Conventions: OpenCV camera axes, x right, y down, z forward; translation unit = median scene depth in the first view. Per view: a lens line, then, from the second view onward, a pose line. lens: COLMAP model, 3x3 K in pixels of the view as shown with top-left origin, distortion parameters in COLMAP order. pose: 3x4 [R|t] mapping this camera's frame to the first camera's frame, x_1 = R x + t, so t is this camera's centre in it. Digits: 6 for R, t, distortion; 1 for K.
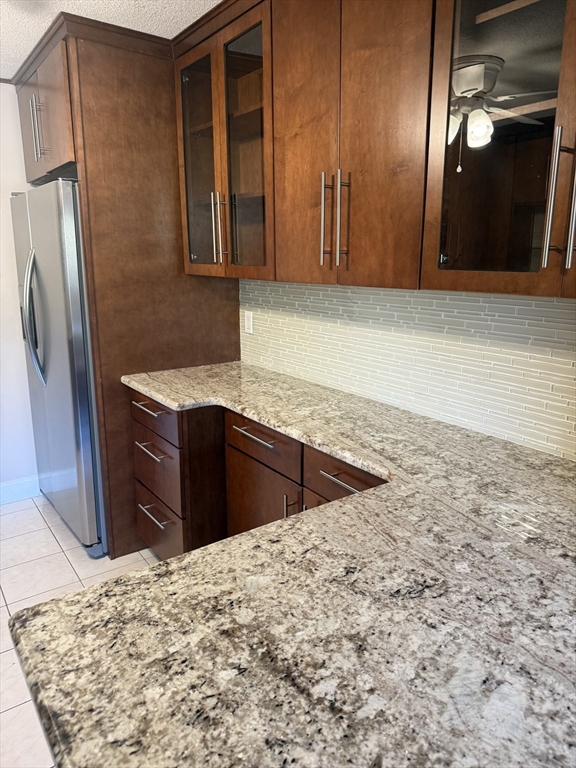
lens RADIAL K [[542.1, 0, 294.2], [0, 542.1, 383.5], [0, 0, 1]] dist [0.059558, -0.087958]
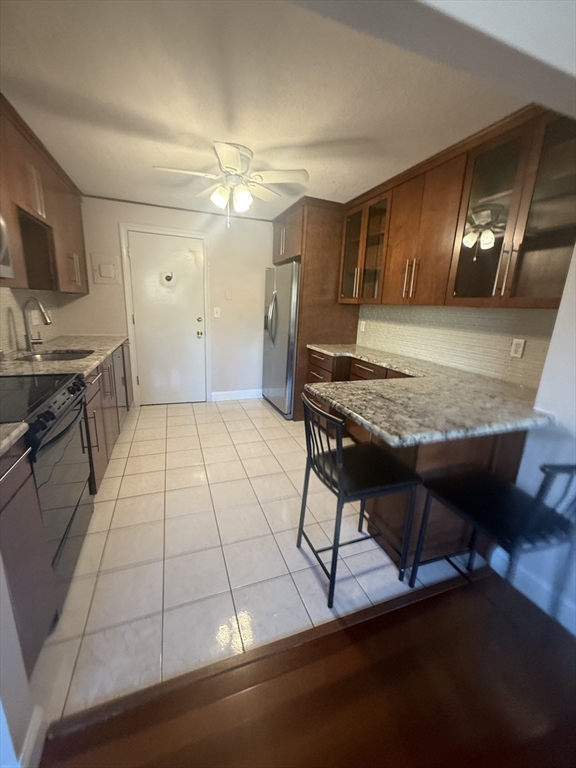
lens RADIAL K [[308.9, 0, 287.9], [0, 308.9, 383.3], [0, 0, 1]] dist [-0.000648, -0.000017]
pose [[0.963171, 0.103409, -0.248208, -0.060023], [-0.100505, 0.994638, 0.024378, 0.176108], [0.249398, 0.001466, 0.968400, -0.450311]]
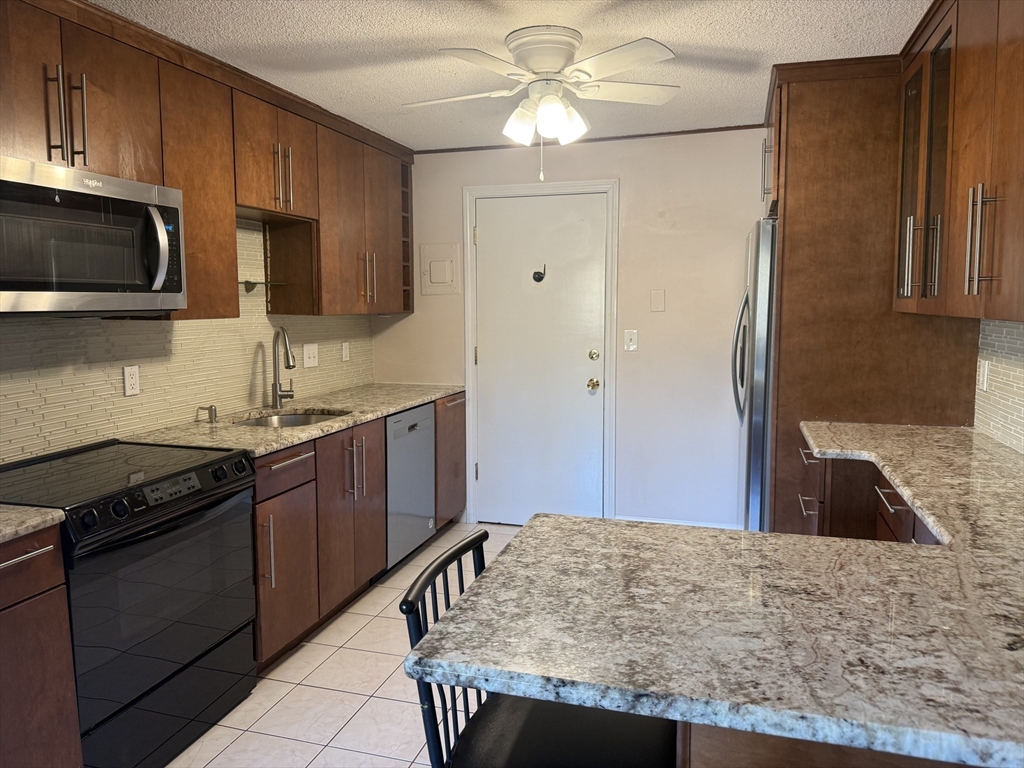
lens RADIAL K [[722.8, 0, 513.0], [0, 722.8, 381.5], [0, 0, 1]] dist [0.059558, -0.087958]
pose [[0.600052, 0.082521, -0.795693, 0.484682], [-0.177364, 0.983633, -0.031742, 0.060933], [0.780051, 0.160174, 0.604868, -0.162991]]
